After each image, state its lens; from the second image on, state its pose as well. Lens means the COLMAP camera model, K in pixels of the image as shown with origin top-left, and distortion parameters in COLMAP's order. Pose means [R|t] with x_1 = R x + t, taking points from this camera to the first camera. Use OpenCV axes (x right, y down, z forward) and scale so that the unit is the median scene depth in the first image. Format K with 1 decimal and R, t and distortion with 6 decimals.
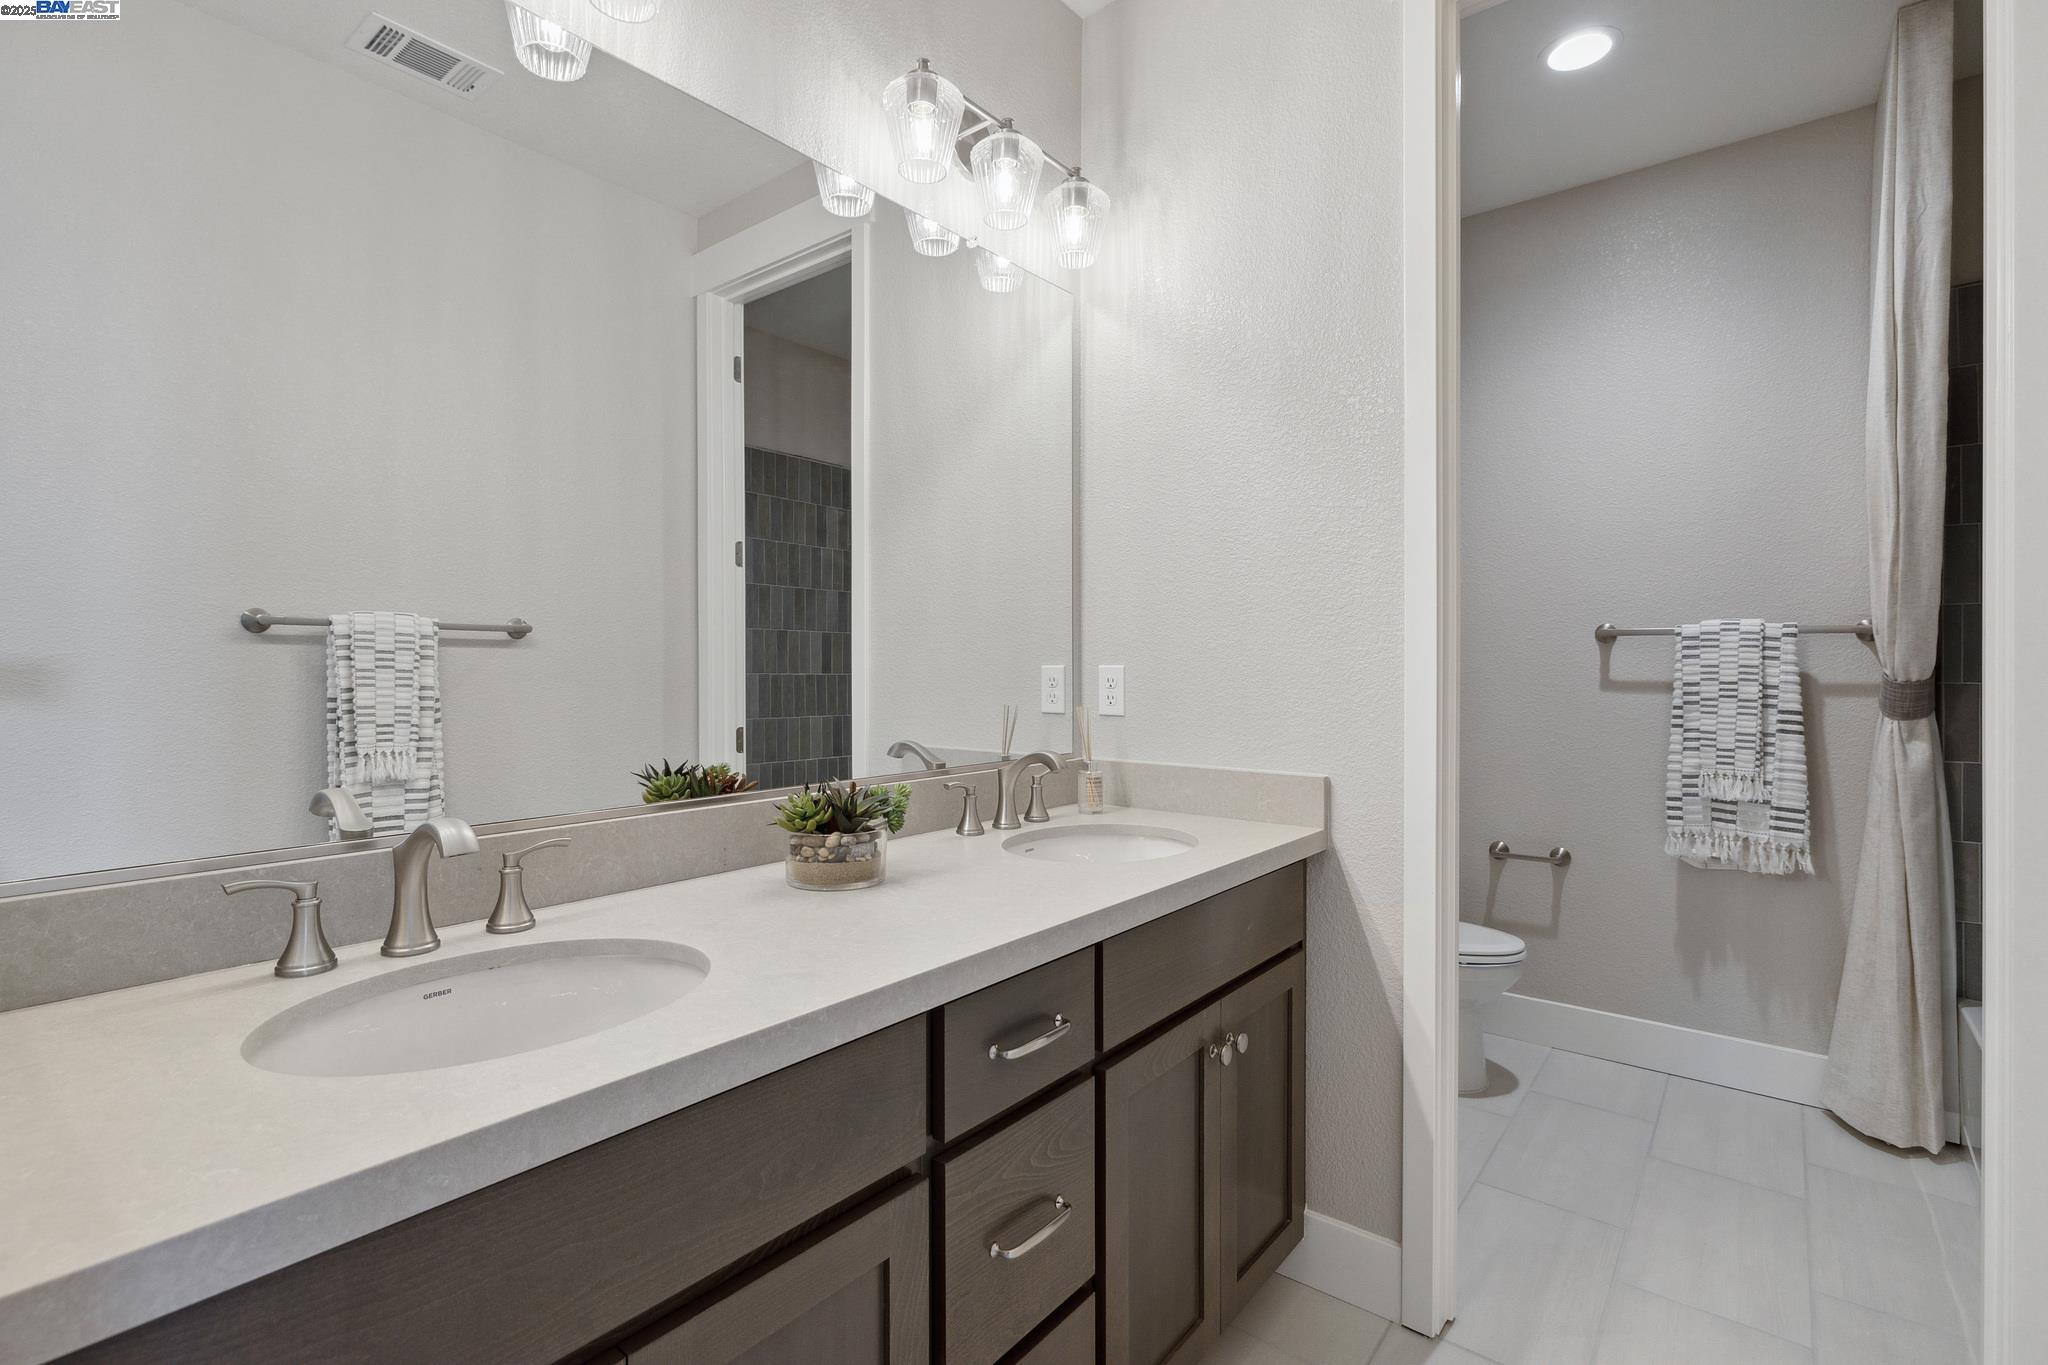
lens RADIAL K [[931.2, 0, 996.9], [0, 931.2, 677.5], [0, 0, 1]] dist [-0.009547, -0.000182]
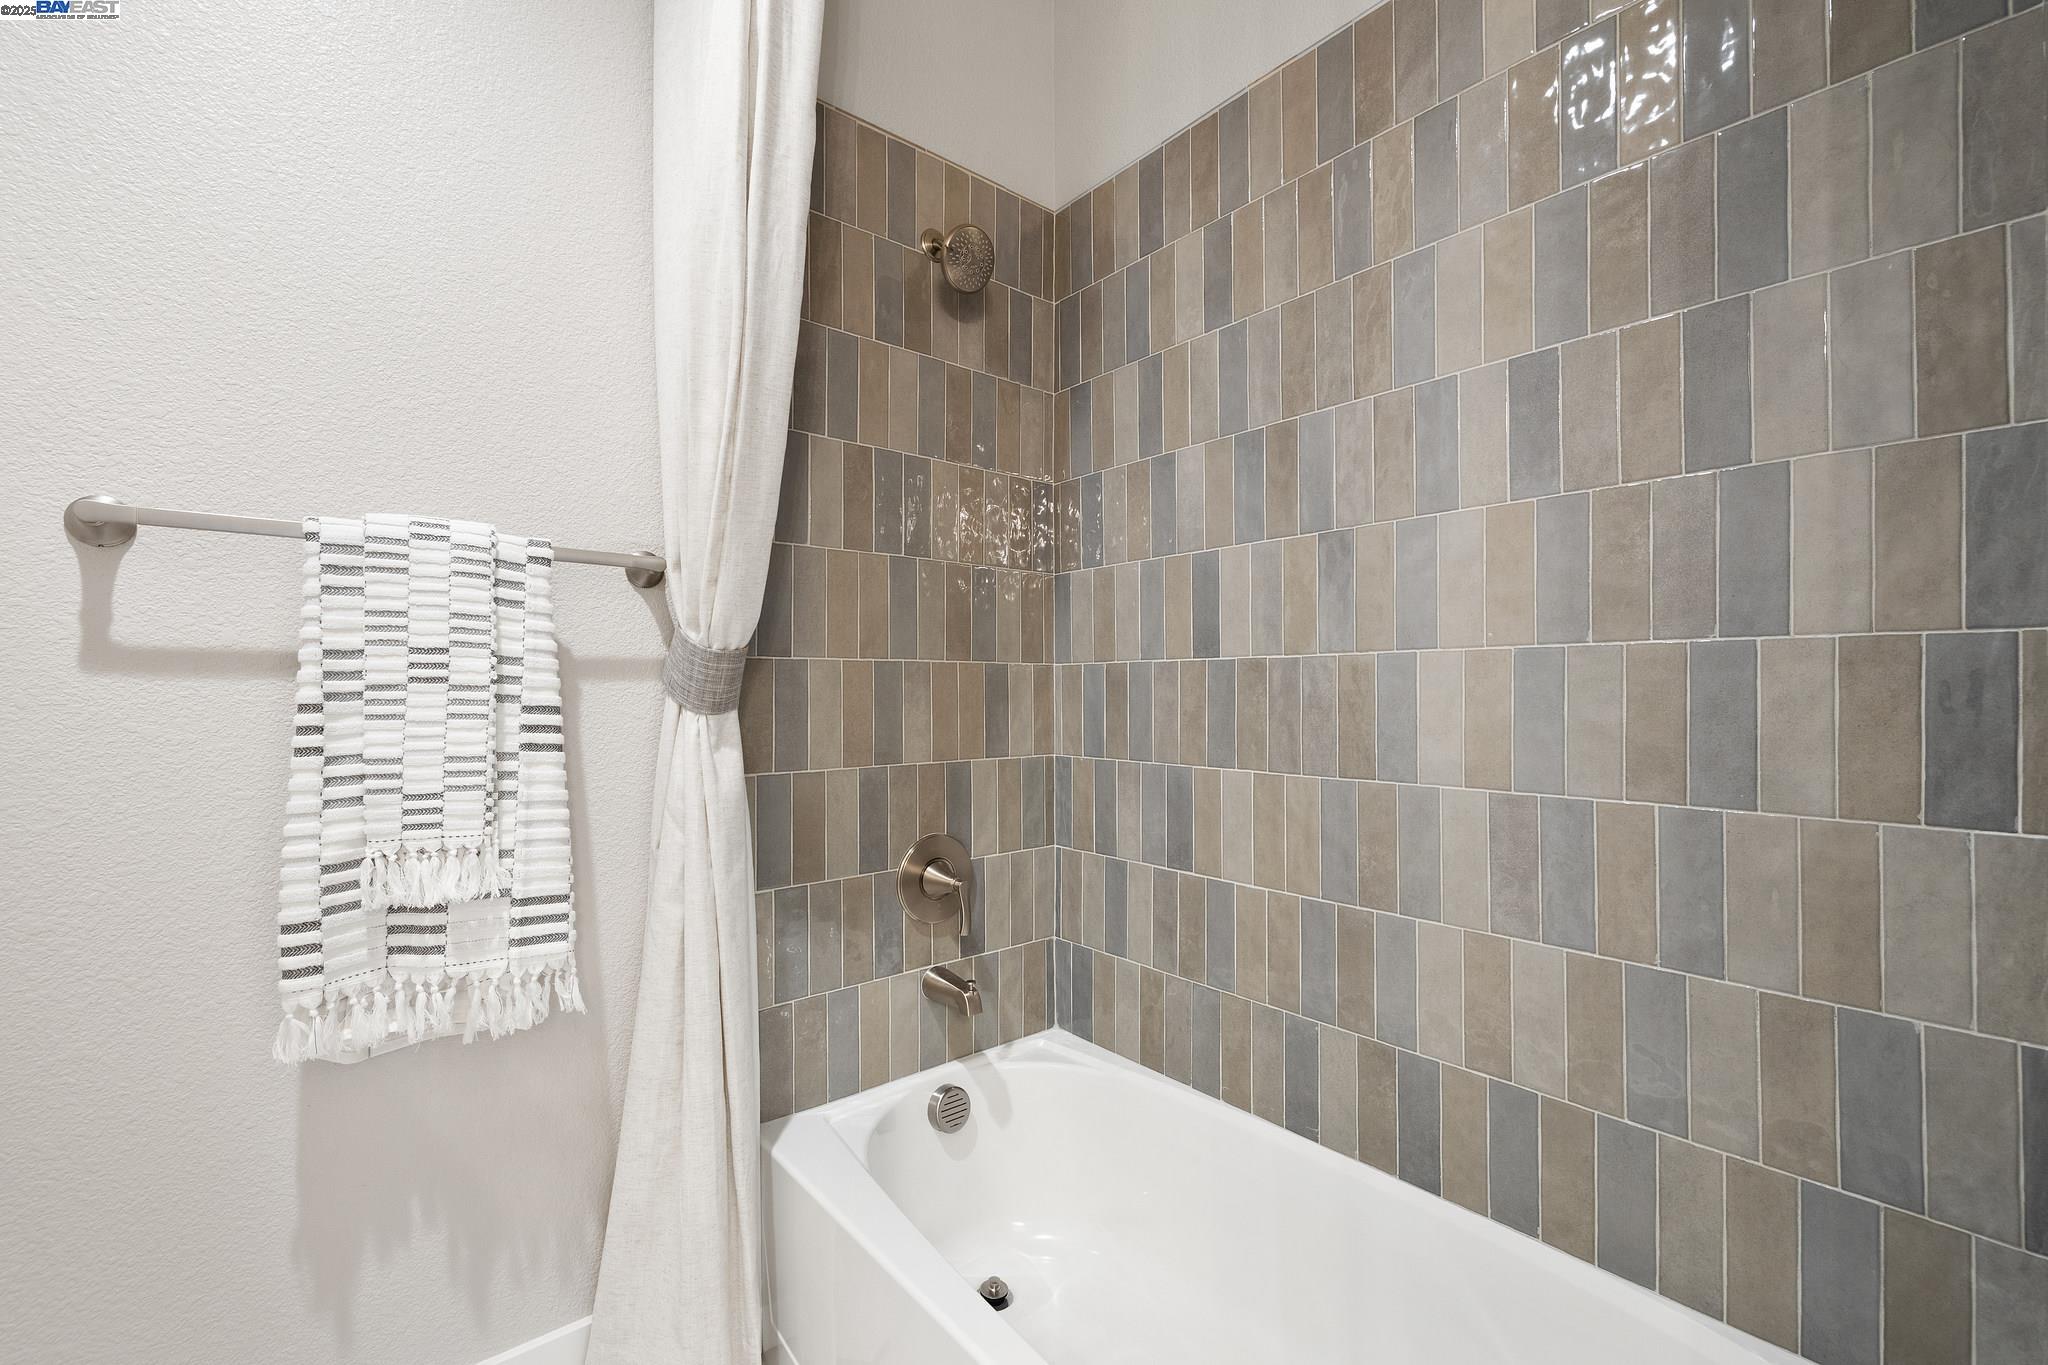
lens RADIAL K [[858.1, 0, 1027.5], [0, 858.1, 674.0], [0, 0, 1]] dist [0.002437, 0.000414]
pose [[0.171549, 0.015376, 0.985056, 0.421902], [0.011885, 0.999773, -0.017675, 0.029077], [-0.985104, 0.014739, 0.171328, 0.636403]]
